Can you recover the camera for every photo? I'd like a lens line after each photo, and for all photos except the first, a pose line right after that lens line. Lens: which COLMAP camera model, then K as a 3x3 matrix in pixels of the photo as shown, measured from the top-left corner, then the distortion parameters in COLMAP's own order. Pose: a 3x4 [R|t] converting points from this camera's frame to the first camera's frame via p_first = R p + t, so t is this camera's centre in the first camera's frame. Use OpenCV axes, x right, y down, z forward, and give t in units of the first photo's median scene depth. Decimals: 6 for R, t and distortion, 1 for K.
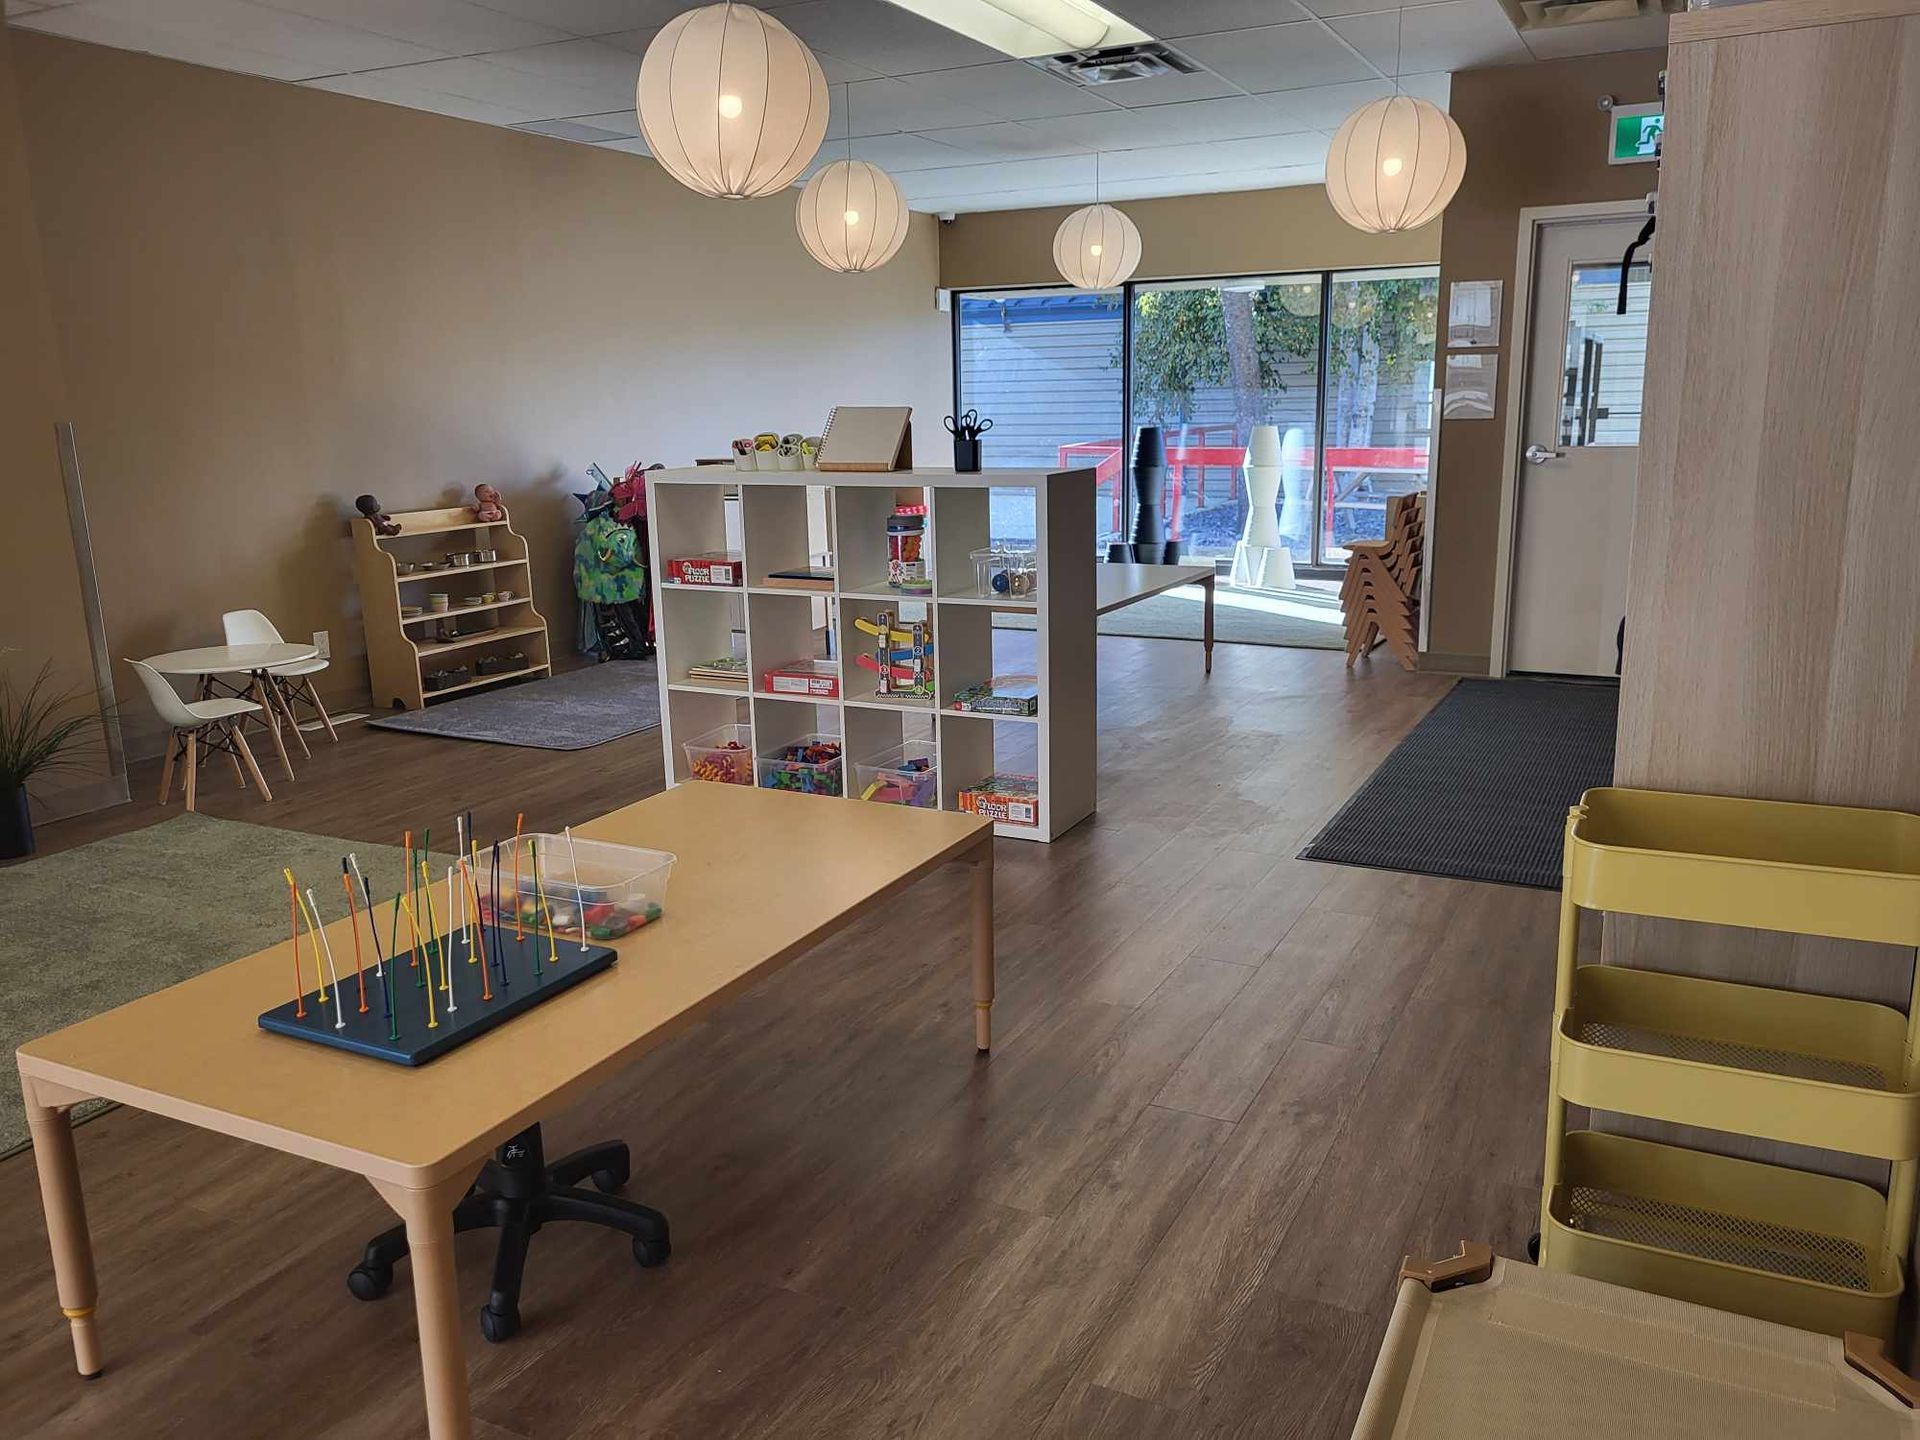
lens RADIAL K [[1449.9, 0, 956.1], [0, 1449.9, 719.4], [0, 0, 1]] dist [0.009914, -0.003054]
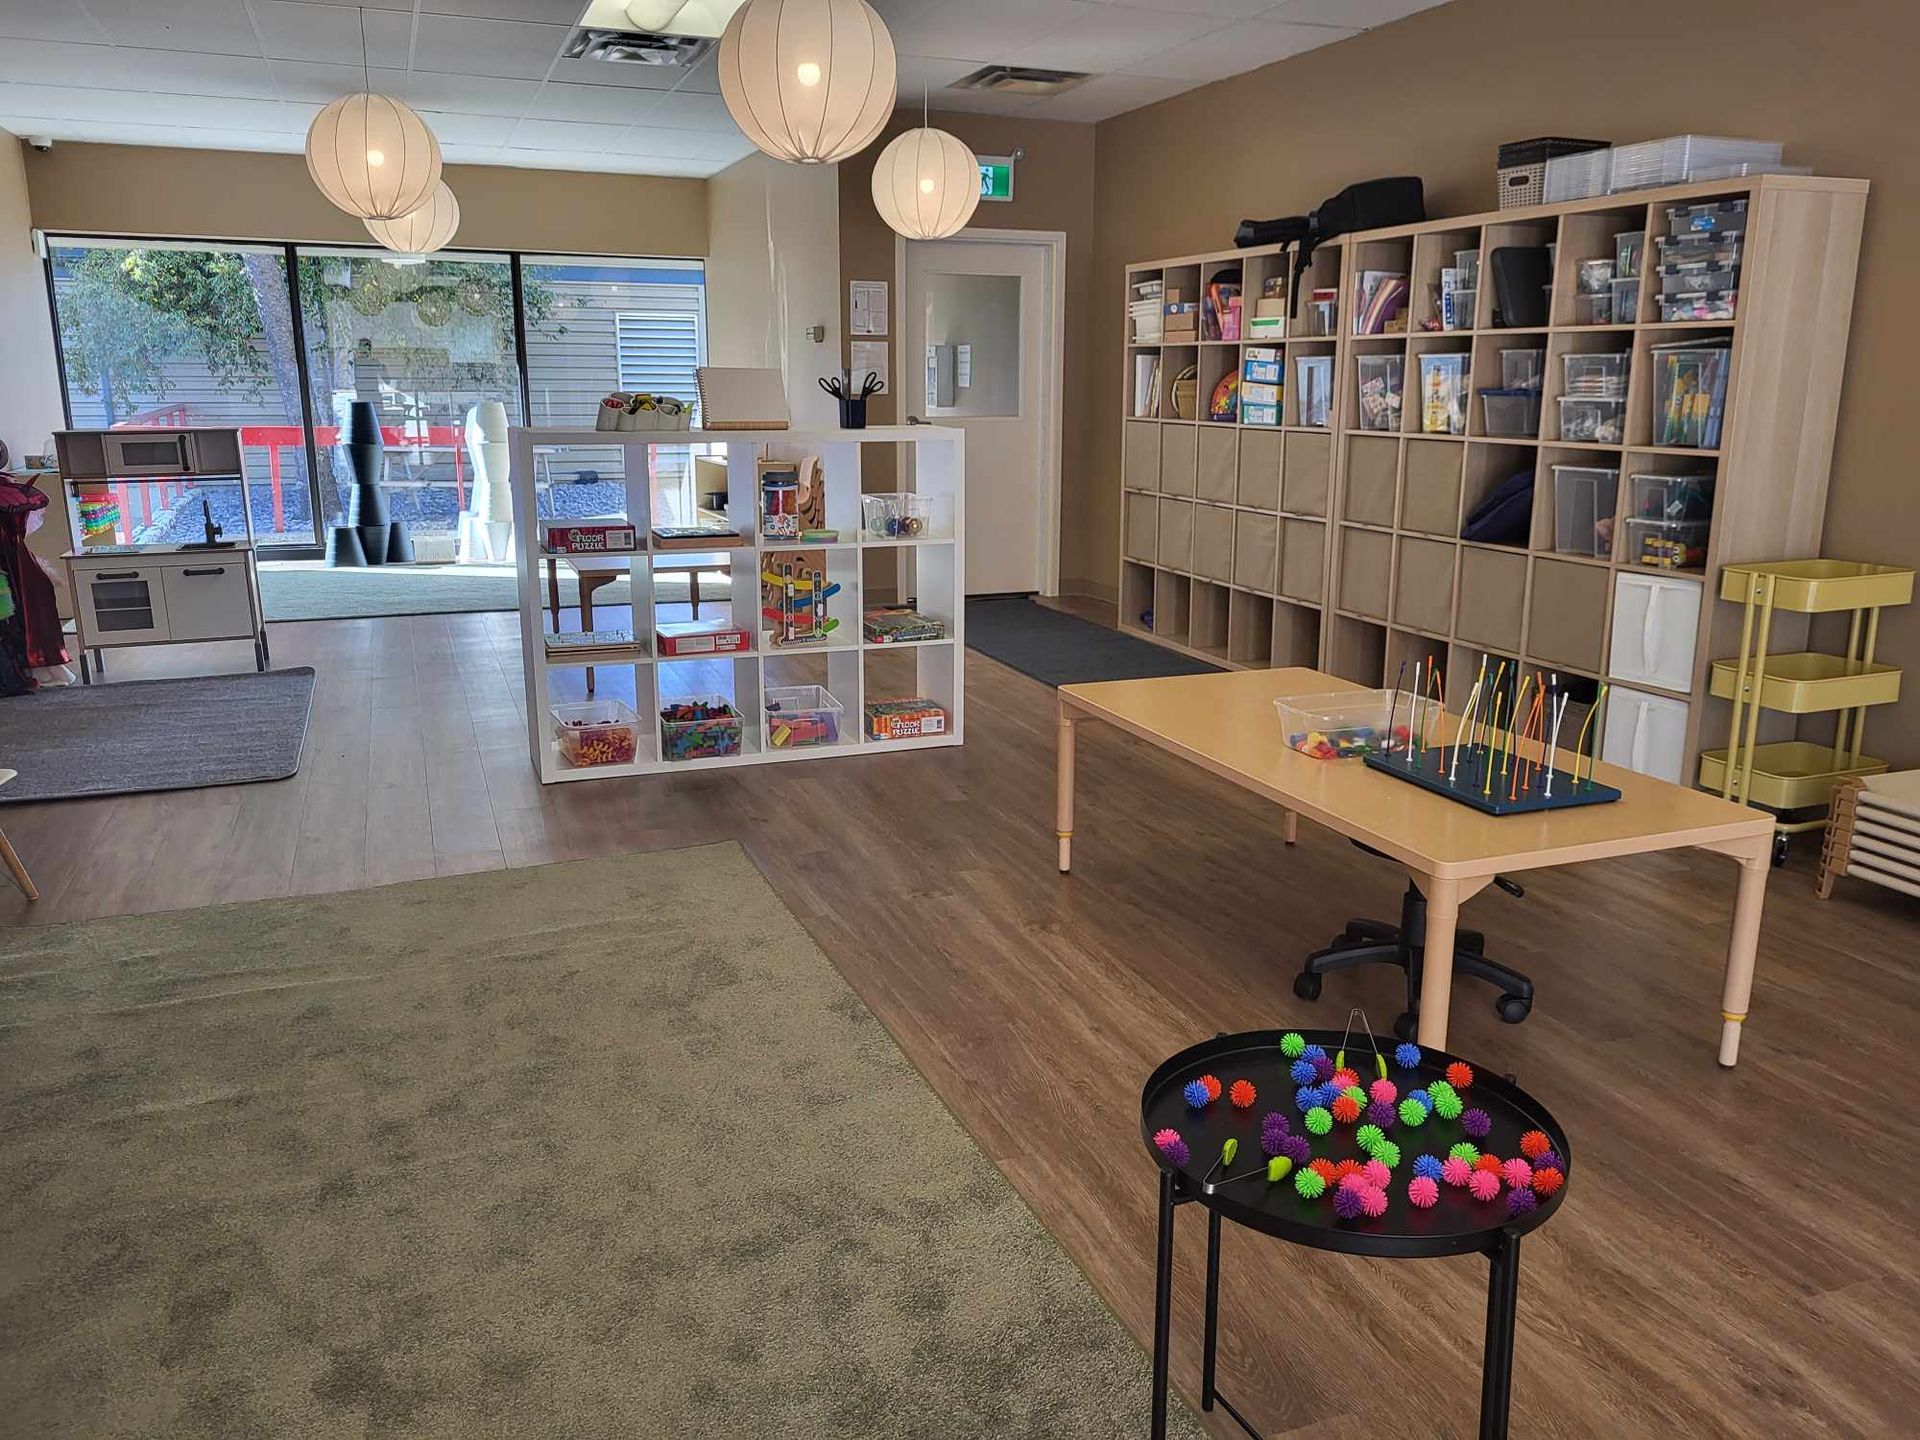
lens RADIAL K [[1449.9, 0, 957.6], [0, 1449.9, 720.1], [0, 0, 1]] dist [0.009914, -0.003054]
pose [[0.656689, -0.151327, 0.738823, -0.420761], [0.146795, 0.986573, 0.071595, -0.010095], [-0.739737, 0.061440, 0.670085, 0.114586]]
